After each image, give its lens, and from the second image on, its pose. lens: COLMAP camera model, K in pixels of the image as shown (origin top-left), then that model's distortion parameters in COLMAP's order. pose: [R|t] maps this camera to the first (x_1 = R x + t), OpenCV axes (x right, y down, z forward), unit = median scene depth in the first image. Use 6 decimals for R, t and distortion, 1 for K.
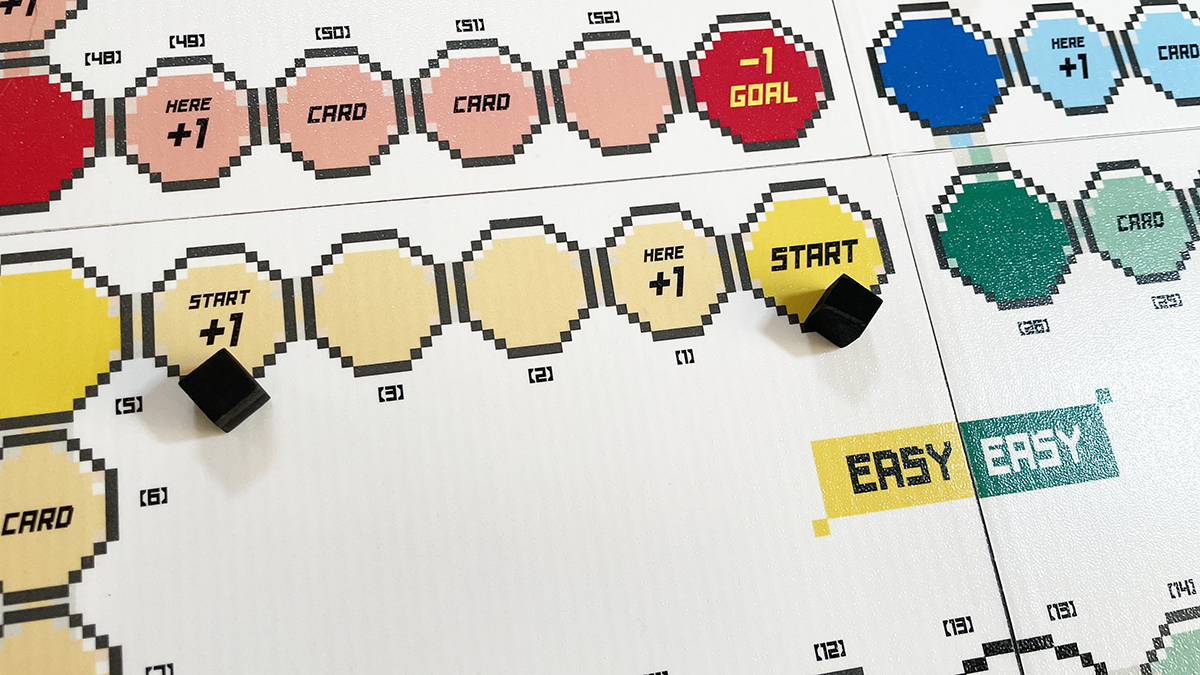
lens RADIAL K [[959.2, 0, 608.8], [0, 959.2, 342.5], [0, 0, 1]] dist [0.071749, -0.148063]
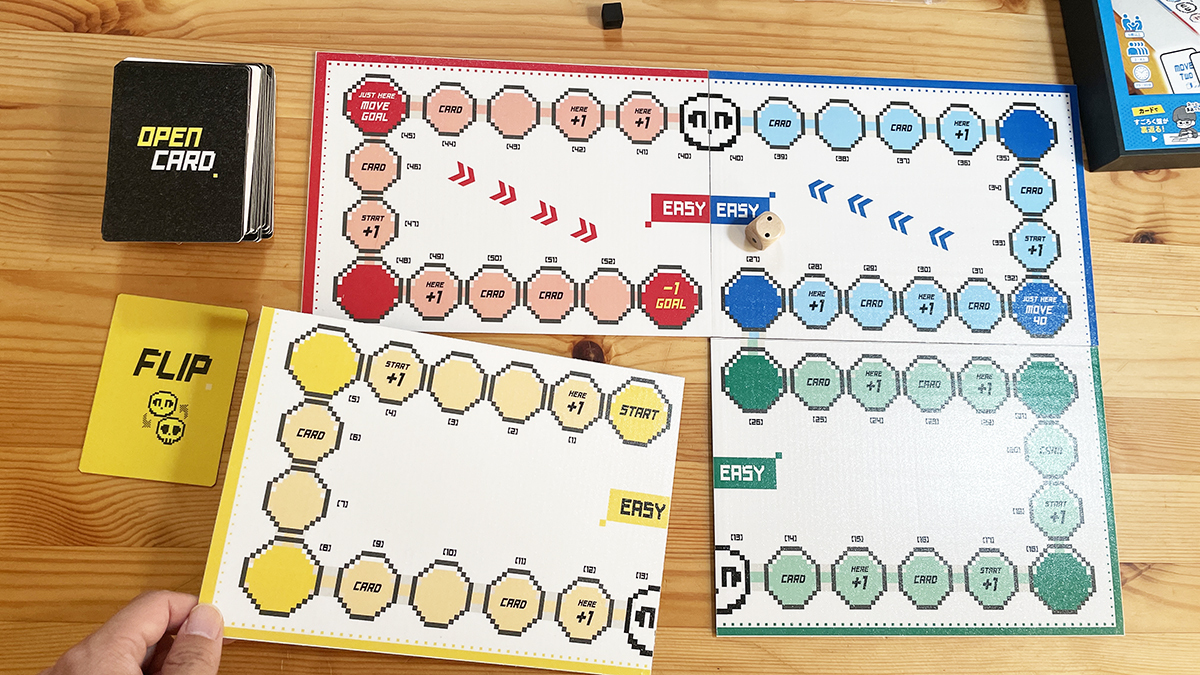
lens RADIAL K [[1062.7, 0, 616.9], [0, 1062.7, 312.5], [0, 0, 1]] dist [0.115919, -0.226880]
pose [[0.986360, 0.145725, -0.076534, 0.240705], [-0.141084, 0.987996, 0.062926, -0.396068], [0.084785, -0.051270, 0.995079, -1.636335]]
